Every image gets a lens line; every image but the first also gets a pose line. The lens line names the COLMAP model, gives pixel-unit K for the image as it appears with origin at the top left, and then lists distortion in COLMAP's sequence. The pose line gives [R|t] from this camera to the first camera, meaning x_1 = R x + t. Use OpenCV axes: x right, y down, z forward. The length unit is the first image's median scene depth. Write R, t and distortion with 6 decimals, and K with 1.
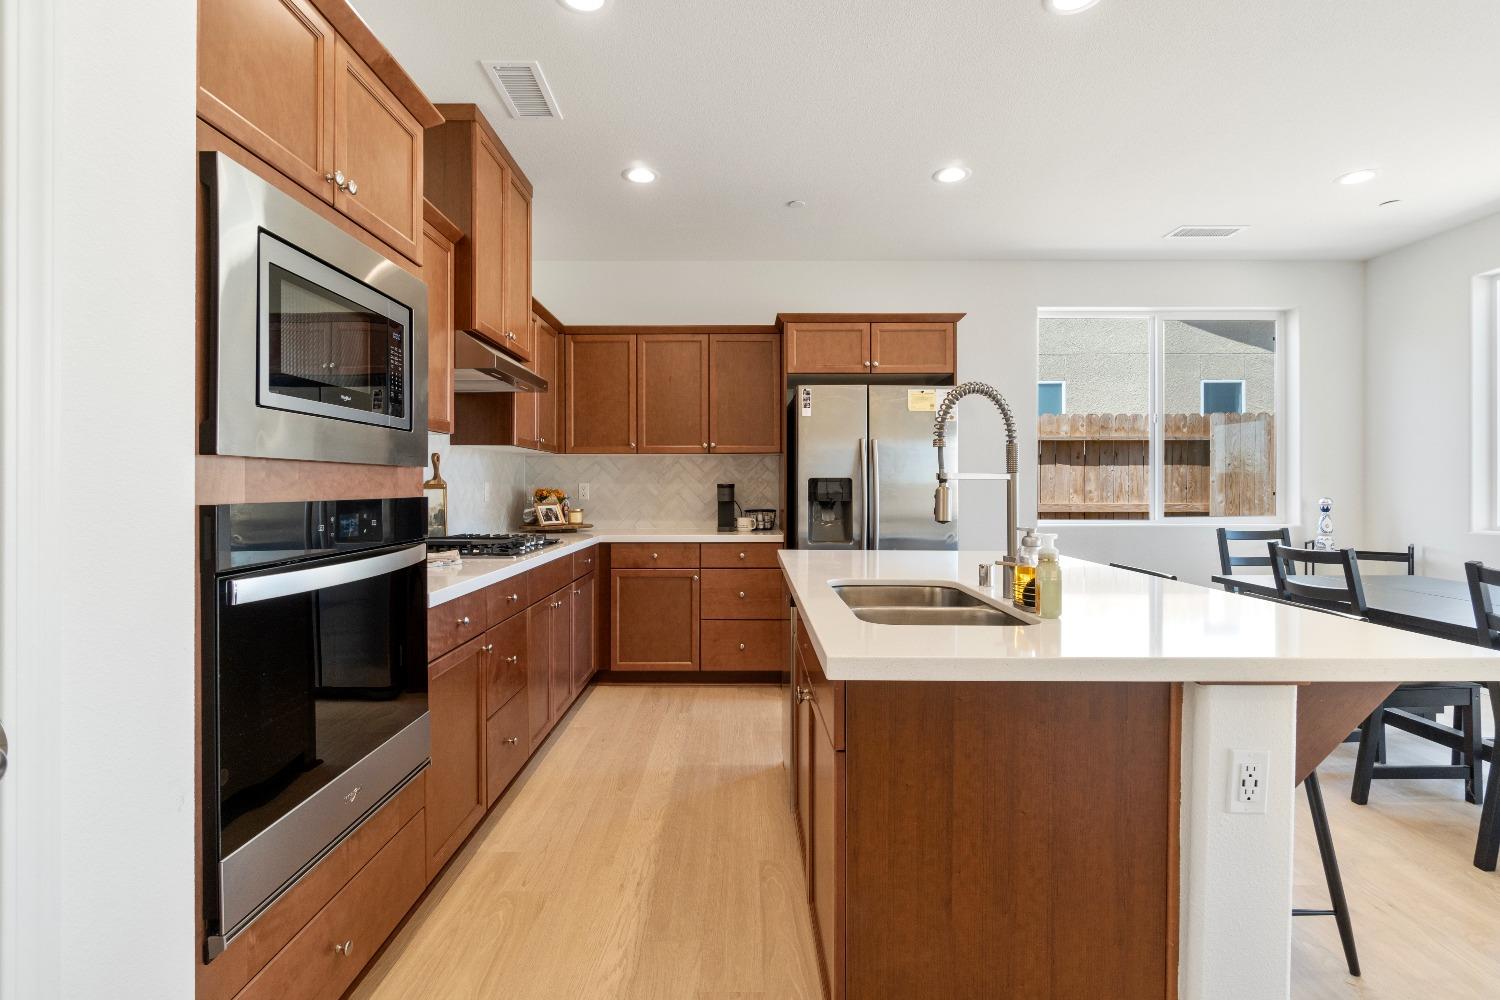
lens RADIAL K [[707.9, 0, 740.6], [0, 707.9, 489.2], [0, 0, 1]] dist [-0.008614, 0.001251]
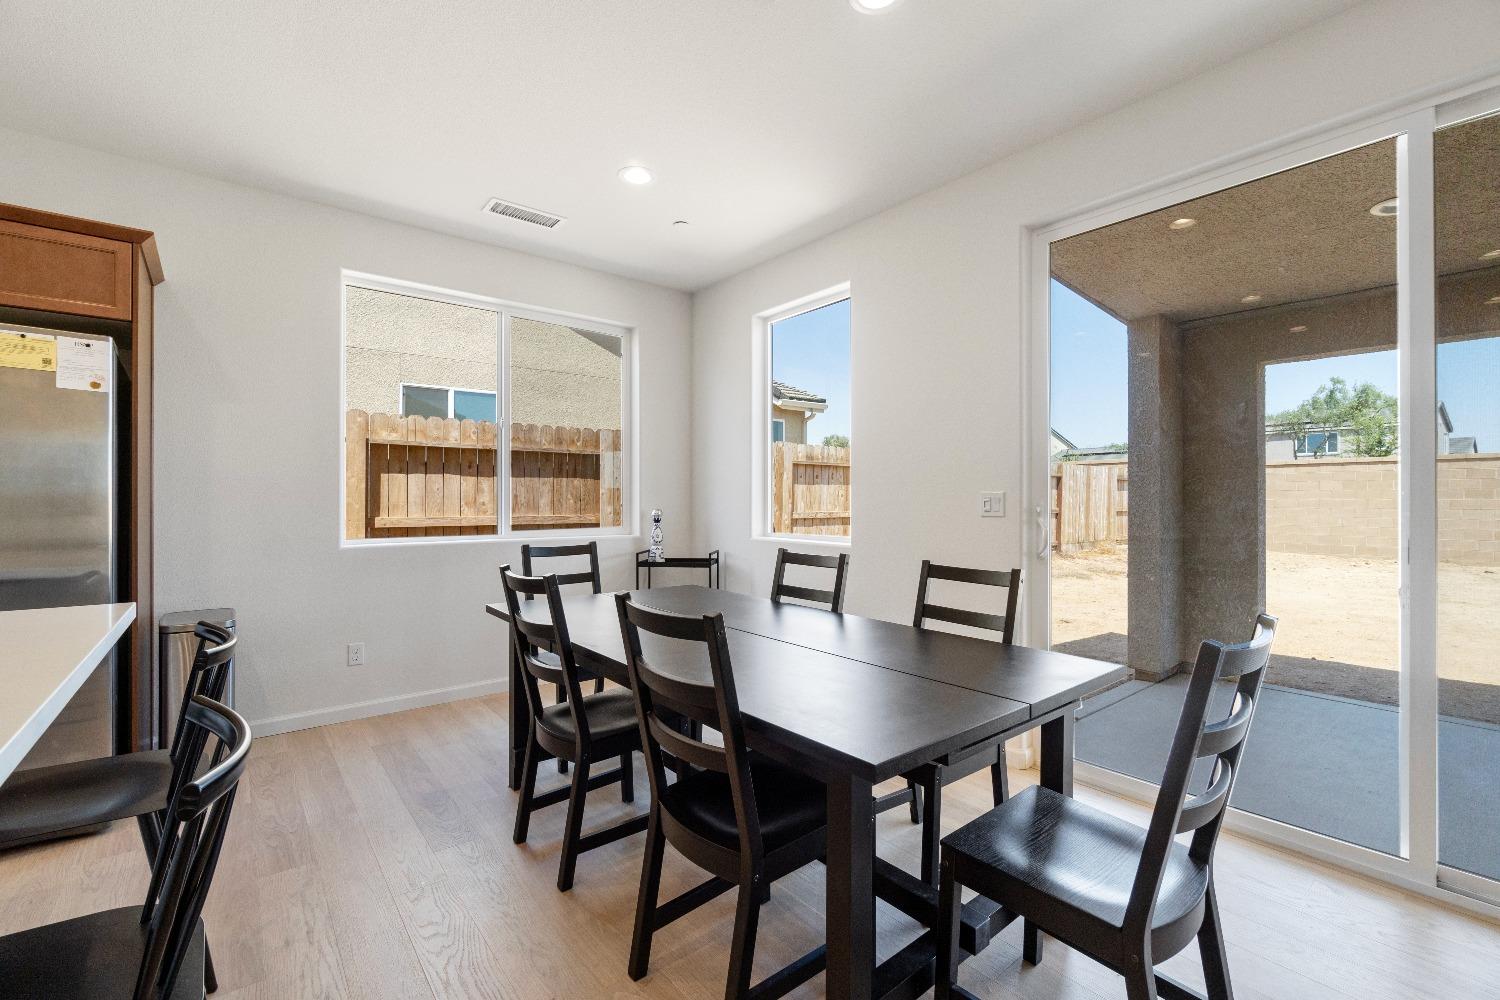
lens RADIAL K [[646.1, 0, 754.3], [0, 646.1, 503.0], [0, 0, 1]] dist [-0.008358, 0.001585]
pose [[0.767594, -0.001388, 0.640935, 0.362775], [0.000267, 0.999998, 0.001846, 0.001252], [-0.640936, -0.001246, 0.767593, 0.184492]]
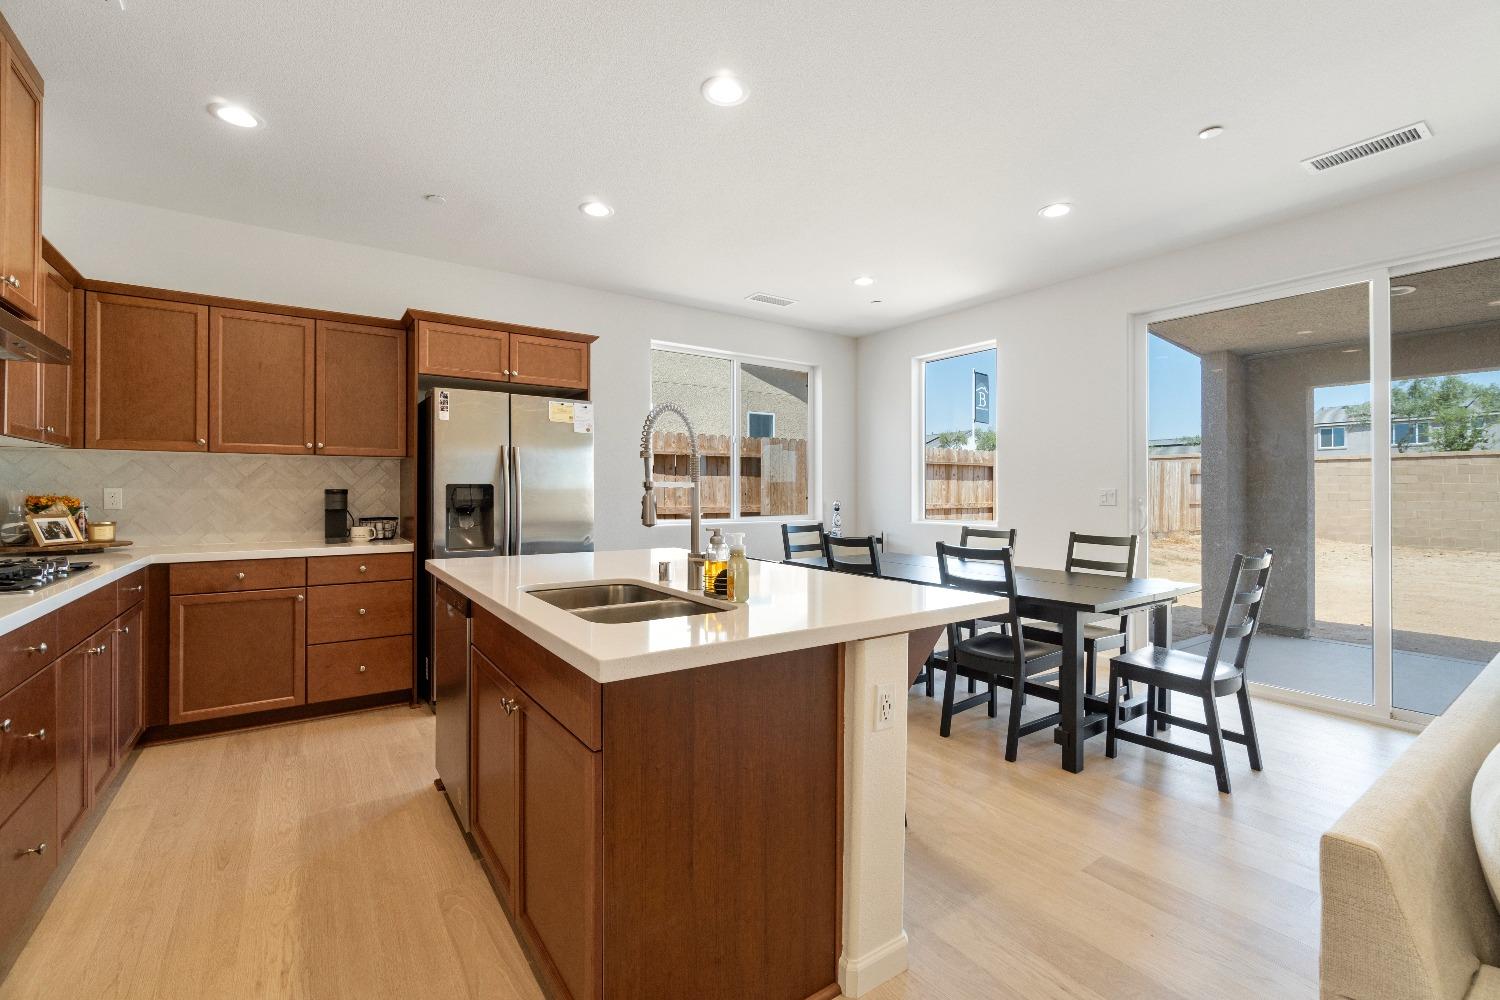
lens RADIAL K [[646.1, 0, 758.8], [0, 646.1, 491.2], [0, 0, 1]] dist [-0.008358, 0.001585]
pose [[0.814121, 0.002385, 0.580690, -0.064746], [0.000735, 0.999987, -0.005139, -0.000919], [-0.580694, 0.004611, 0.814109, 0.030348]]
